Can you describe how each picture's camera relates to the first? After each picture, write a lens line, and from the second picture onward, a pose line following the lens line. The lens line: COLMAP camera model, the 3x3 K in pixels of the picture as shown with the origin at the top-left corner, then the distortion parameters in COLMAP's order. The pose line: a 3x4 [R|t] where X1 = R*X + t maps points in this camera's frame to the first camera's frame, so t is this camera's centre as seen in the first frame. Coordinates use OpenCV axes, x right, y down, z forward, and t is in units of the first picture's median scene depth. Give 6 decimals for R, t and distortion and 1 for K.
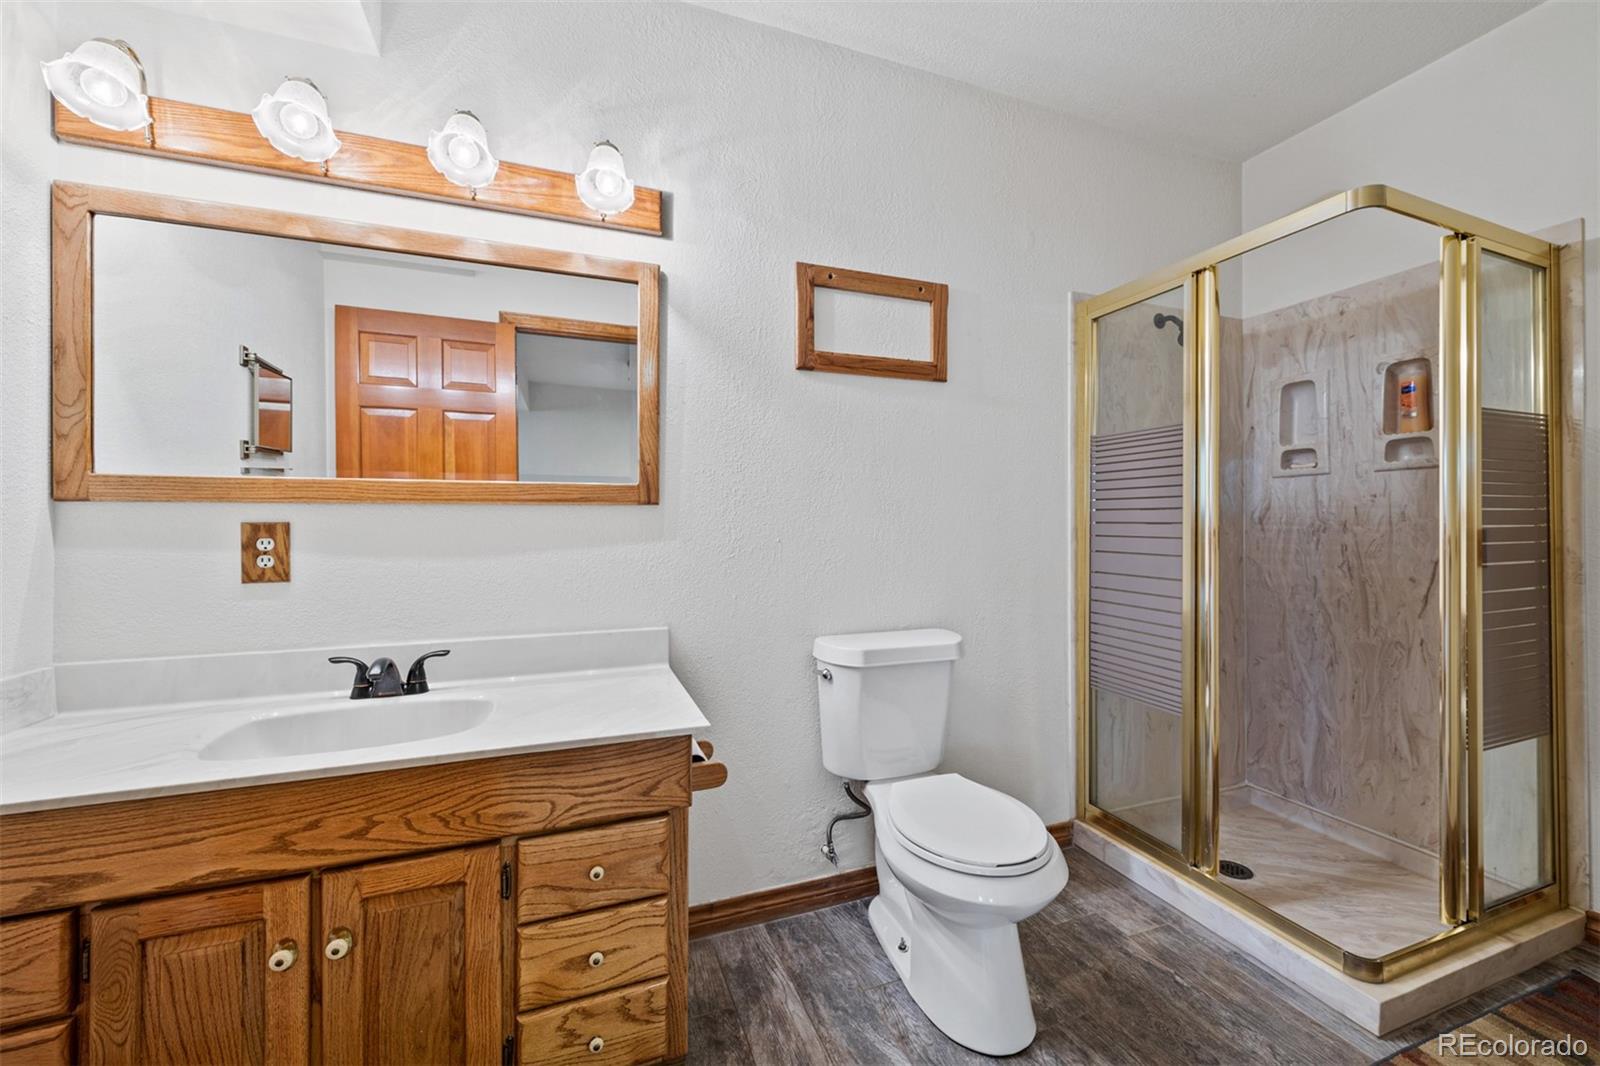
lens RADIAL K [[628.5, 0, 805.0], [0, 628.5, 526.6], [0, 0, 1]] dist [-0.000538, -0.000552]
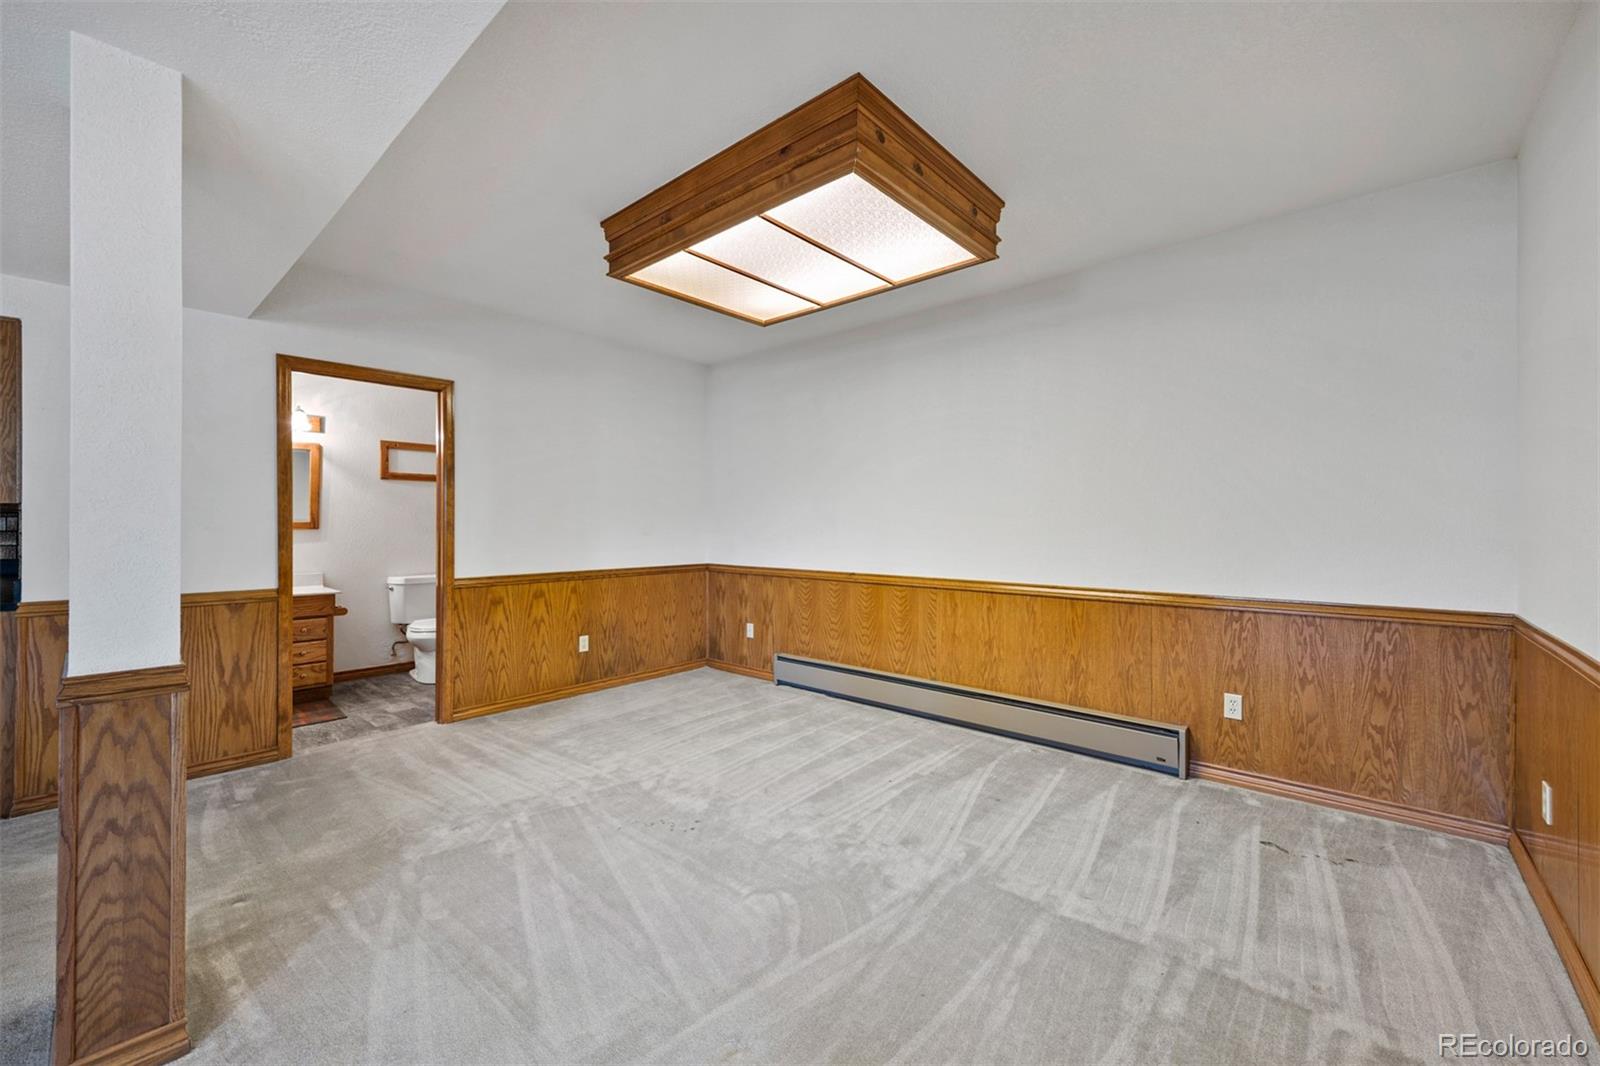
lens RADIAL K [[628.5, 0, 809.9], [0, 628.5, 526.4], [0, 0, 1]] dist [-0.000538, -0.000552]
pose [[0.878591, 0.005131, 0.477547, 0.340811], [-0.003206, 0.999983, -0.004847, -0.039022], [-0.477564, 0.002727, 0.878593, -2.415978]]
